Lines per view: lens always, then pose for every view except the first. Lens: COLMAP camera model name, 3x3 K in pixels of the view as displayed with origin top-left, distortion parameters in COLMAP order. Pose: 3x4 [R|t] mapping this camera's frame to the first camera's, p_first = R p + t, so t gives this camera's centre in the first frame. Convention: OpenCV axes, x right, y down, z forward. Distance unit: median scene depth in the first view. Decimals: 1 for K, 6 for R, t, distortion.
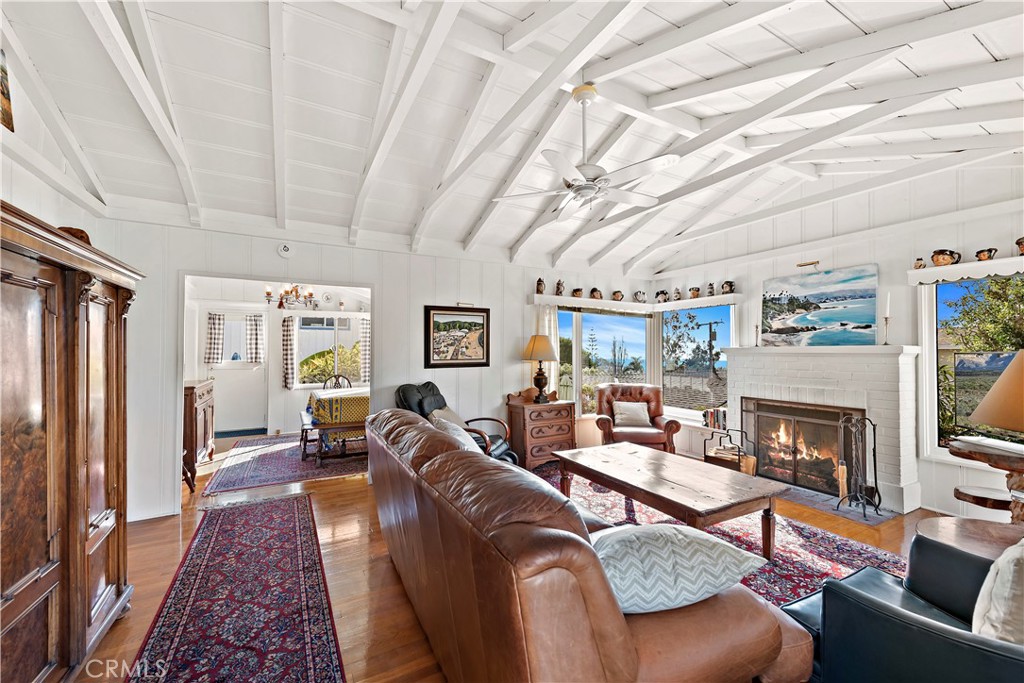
lens RADIAL K [[405.3, 0, 510.6], [0, 405.3, 344.8], [0, 0, 1]] dist [0.019517, -0.006390]
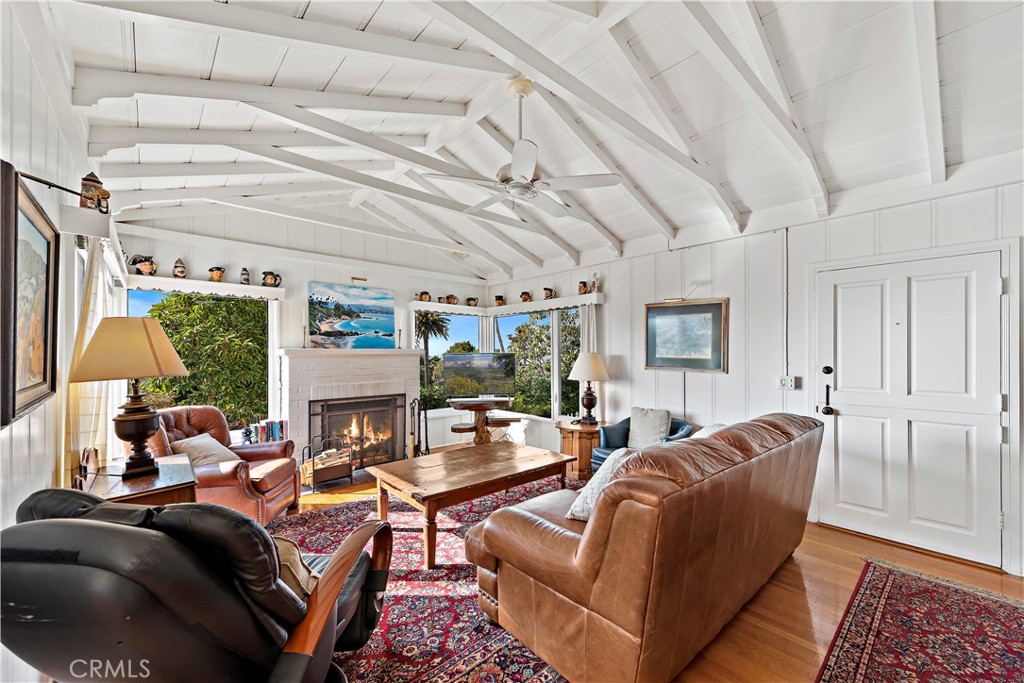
lens RADIAL K [[406.8, 0, 512.5], [0, 406.8, 350.4], [0, 0, 1]] dist [0.010153, -0.000323]
pose [[-0.230785, 0.002449, 0.973002, -0.457515], [-0.015435, 0.999862, -0.006178, 0.008068], [-0.972882, -0.016444, -0.230716, 0.743903]]
